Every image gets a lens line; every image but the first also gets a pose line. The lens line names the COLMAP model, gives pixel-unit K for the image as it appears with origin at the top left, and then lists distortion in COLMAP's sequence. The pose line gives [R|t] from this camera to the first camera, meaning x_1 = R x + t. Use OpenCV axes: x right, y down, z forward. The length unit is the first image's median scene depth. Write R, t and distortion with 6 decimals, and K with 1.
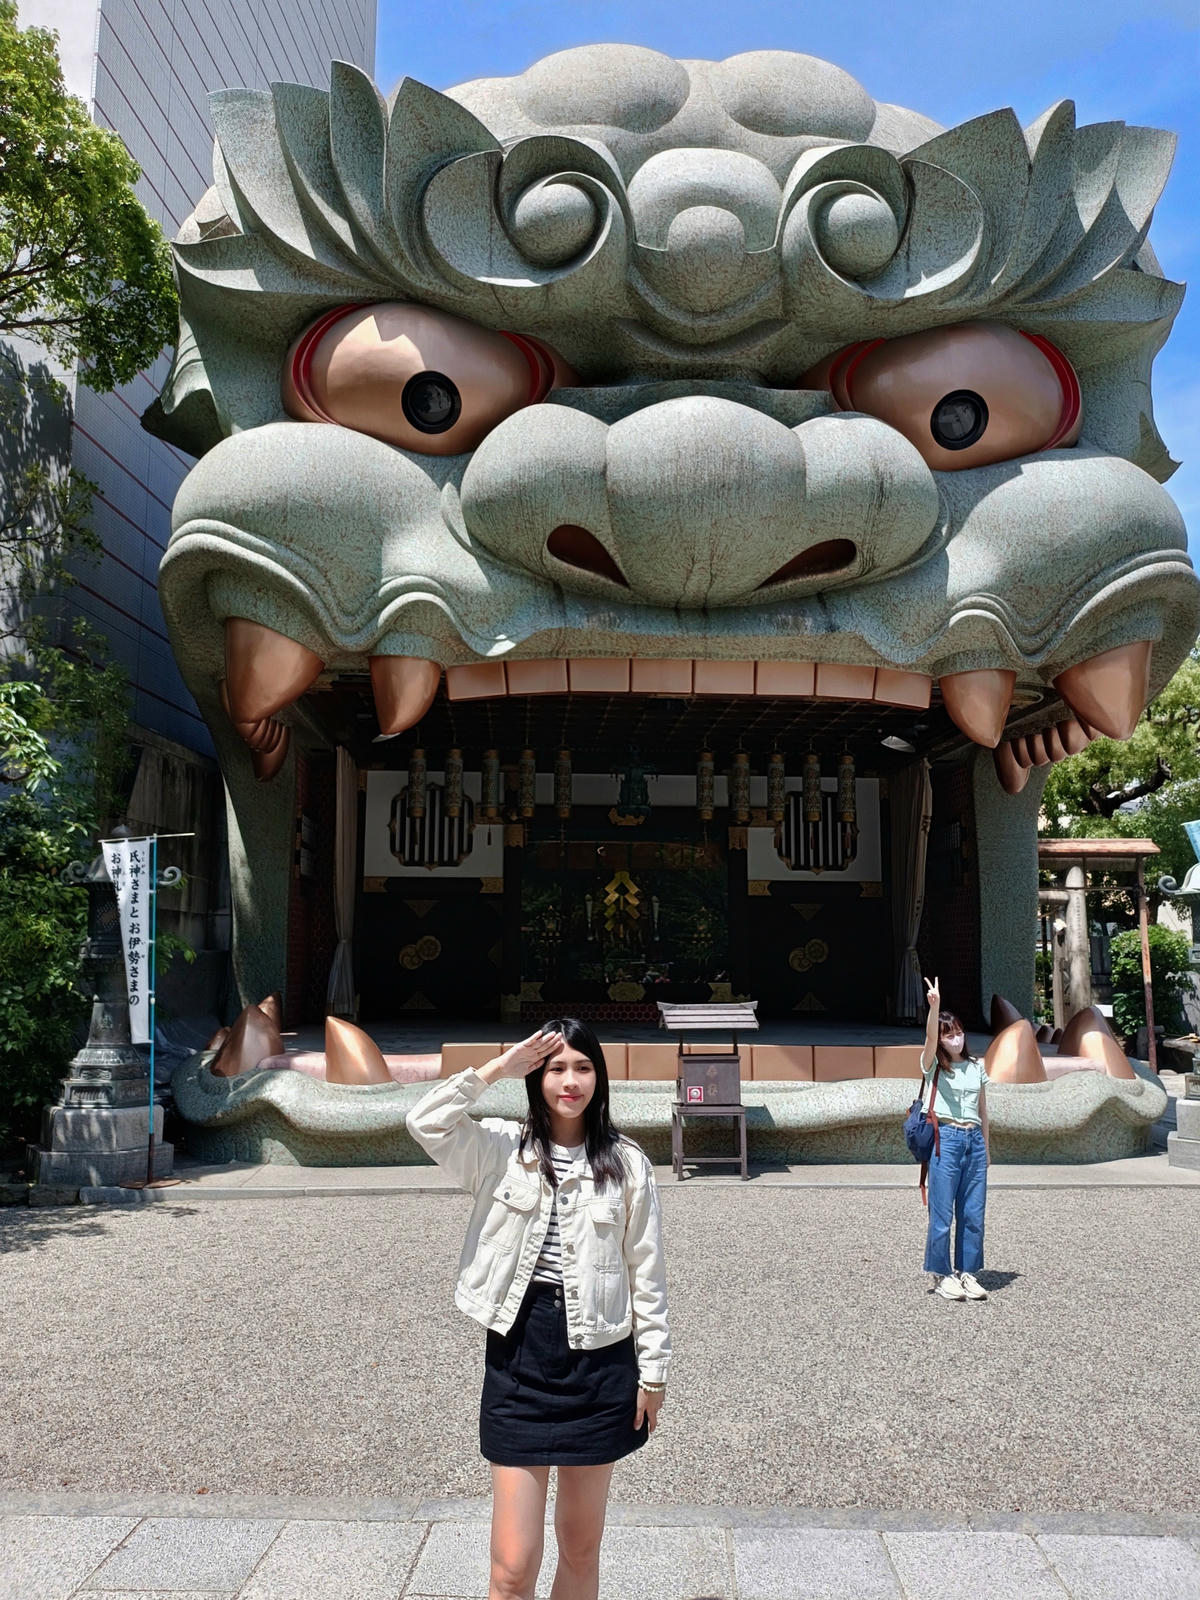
lens RADIAL K [[1232.9, 0, 600.0], [0, 1232.9, 800.0], [0, 0, 1]] dist [0.084674, -0.179358]
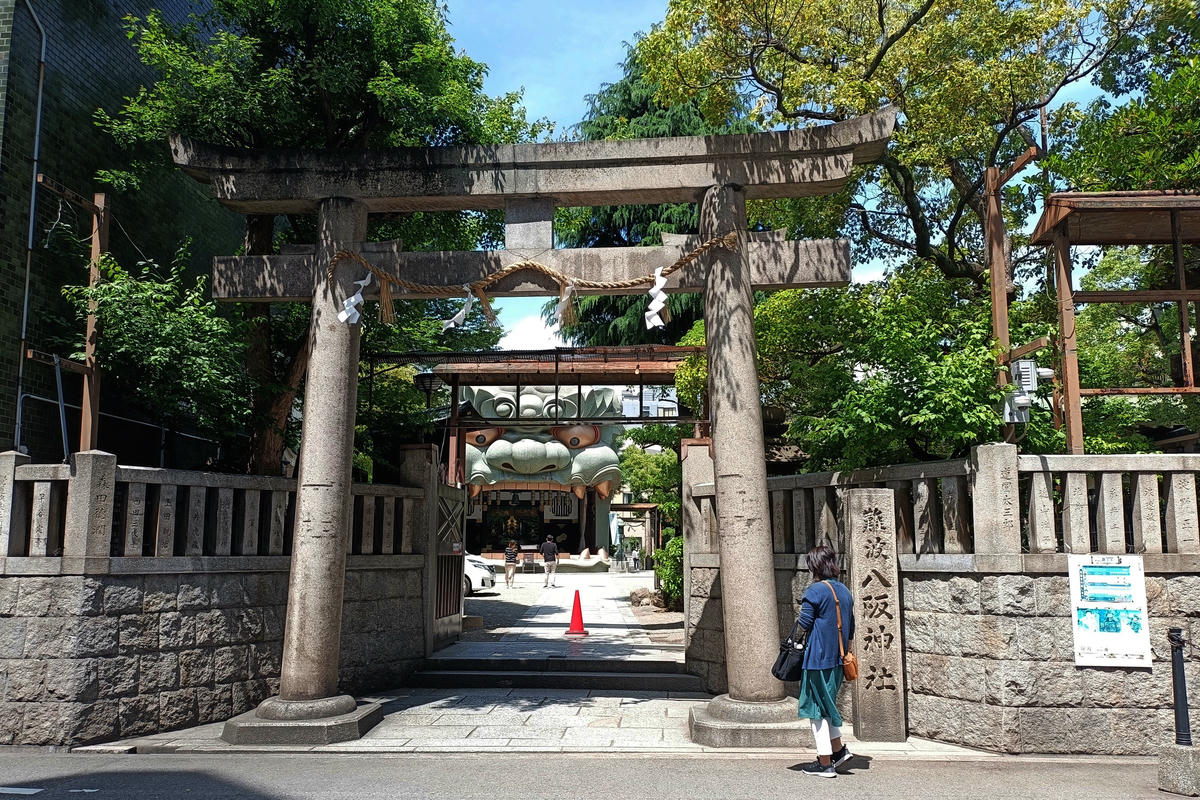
lens RADIAL K [[905.0, 0, 600.0], [0, 905.0, 400.0], [0, 0, 1]] dist [-0.007455, -0.002052]
pose [[0.992045, 0.012175, 0.125294, -0.116076], [-0.008160, 0.999438, -0.032506, -0.367491], [-0.125619, 0.031225, 0.991587, -3.149761]]
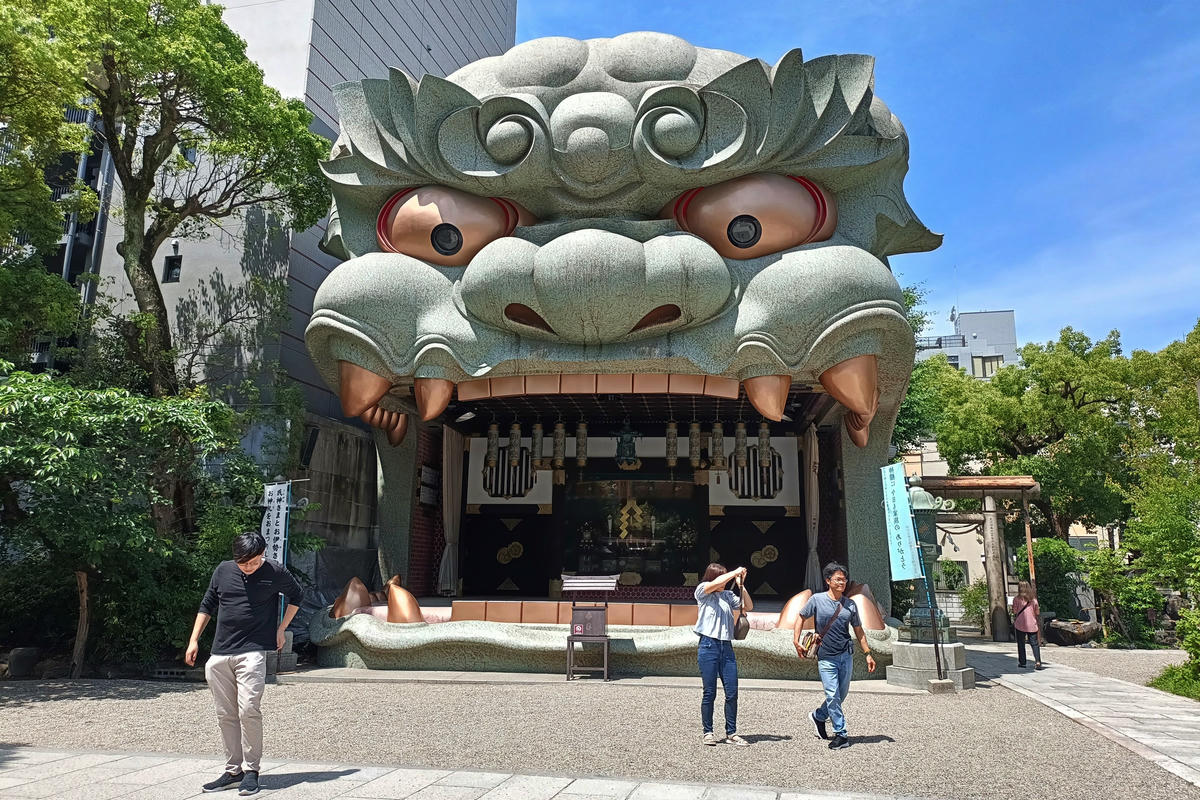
lens RADIAL K [[913.6, 0, 611.0], [0, 913.6, 349.3], [0, 0, 1]] dist [0.056134, -0.002021]
pose [[0.985583, -0.033336, -0.165876, 0.317162], [0.015065, 0.993794, -0.110210, -0.006954], [0.168520, 0.106122, 0.979969, -0.258922]]
